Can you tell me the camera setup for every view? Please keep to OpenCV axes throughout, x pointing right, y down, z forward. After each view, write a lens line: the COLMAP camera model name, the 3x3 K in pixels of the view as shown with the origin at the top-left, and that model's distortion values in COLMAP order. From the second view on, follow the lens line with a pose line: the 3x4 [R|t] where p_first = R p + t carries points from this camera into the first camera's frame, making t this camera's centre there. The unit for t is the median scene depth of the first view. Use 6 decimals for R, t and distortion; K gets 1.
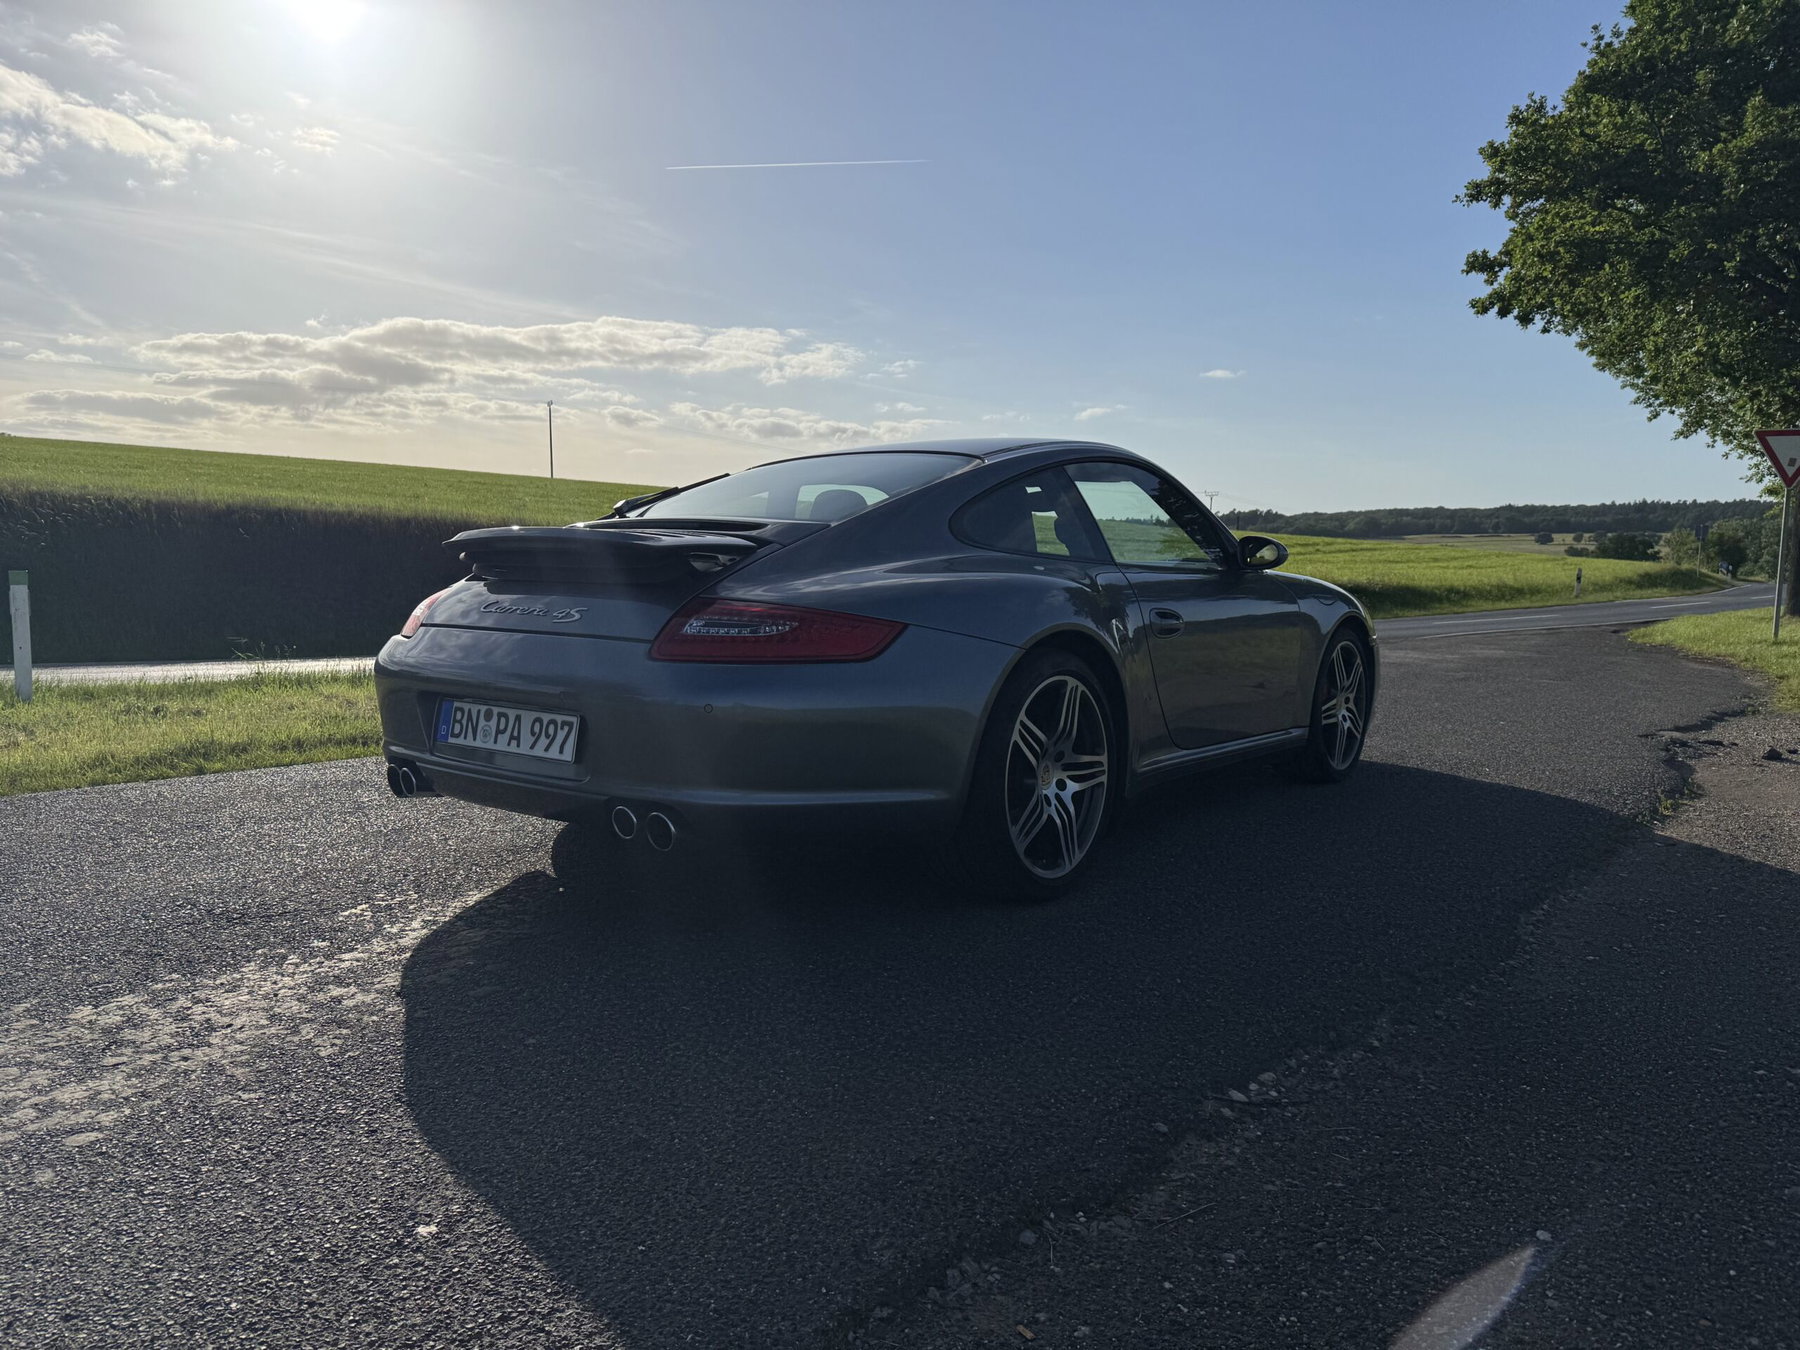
lens RADIAL K [[1255.0, 0, 927.5], [0, 1255.0, 683.8], [0, 0, 1]] dist [0.025524, -0.031507]
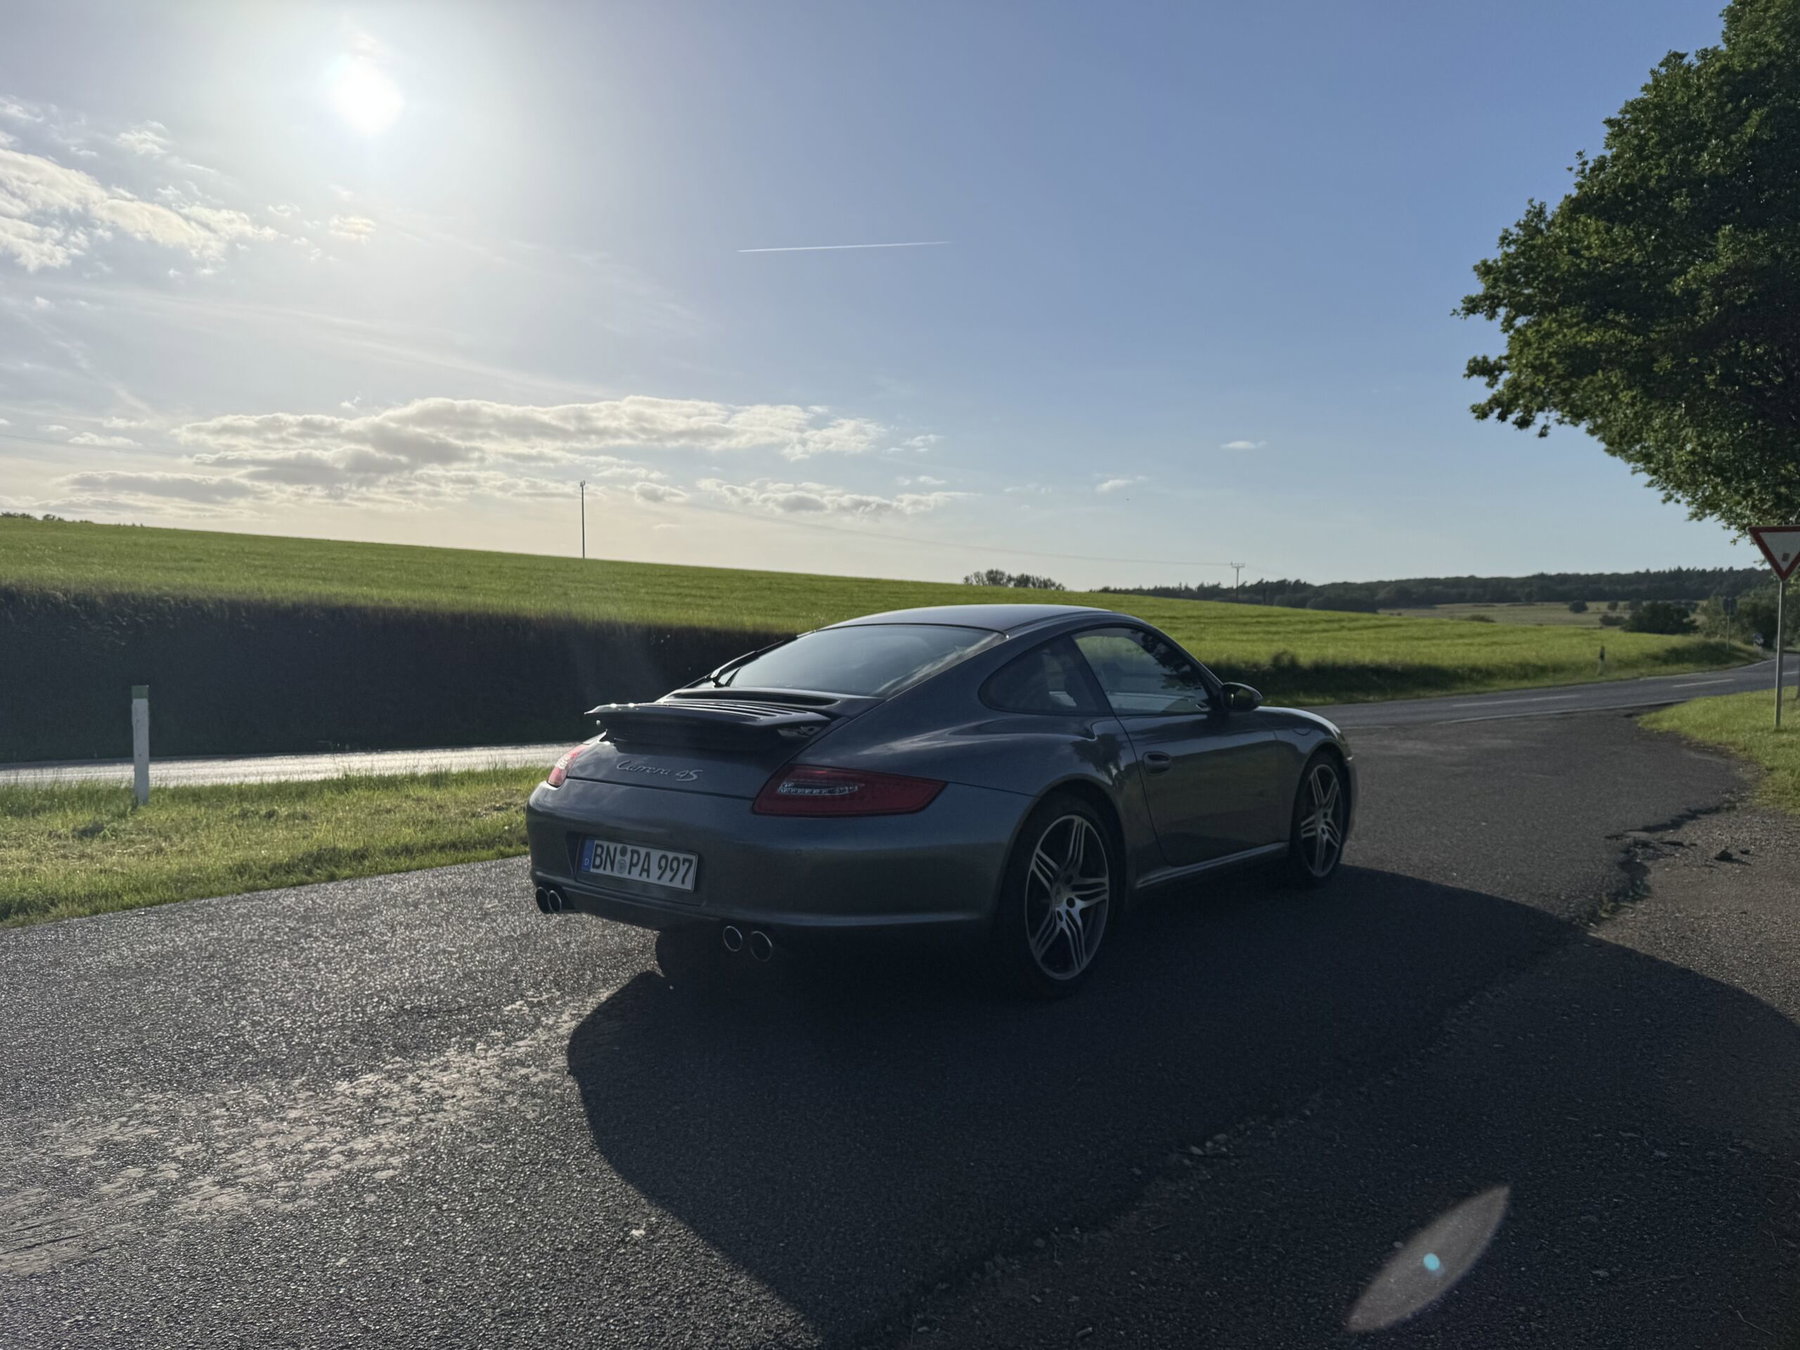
lens RADIAL K [[1255.0, 0, 923.8], [0, 1255.0, 674.5], [0, 0, 1]] dist [0.025524, -0.031507]
pose [[0.999686, -0.005555, -0.024418, -0.007893], [0.003919, 0.997775, -0.066553, -0.062987], [0.024733, 0.066437, 0.997484, -0.260774]]
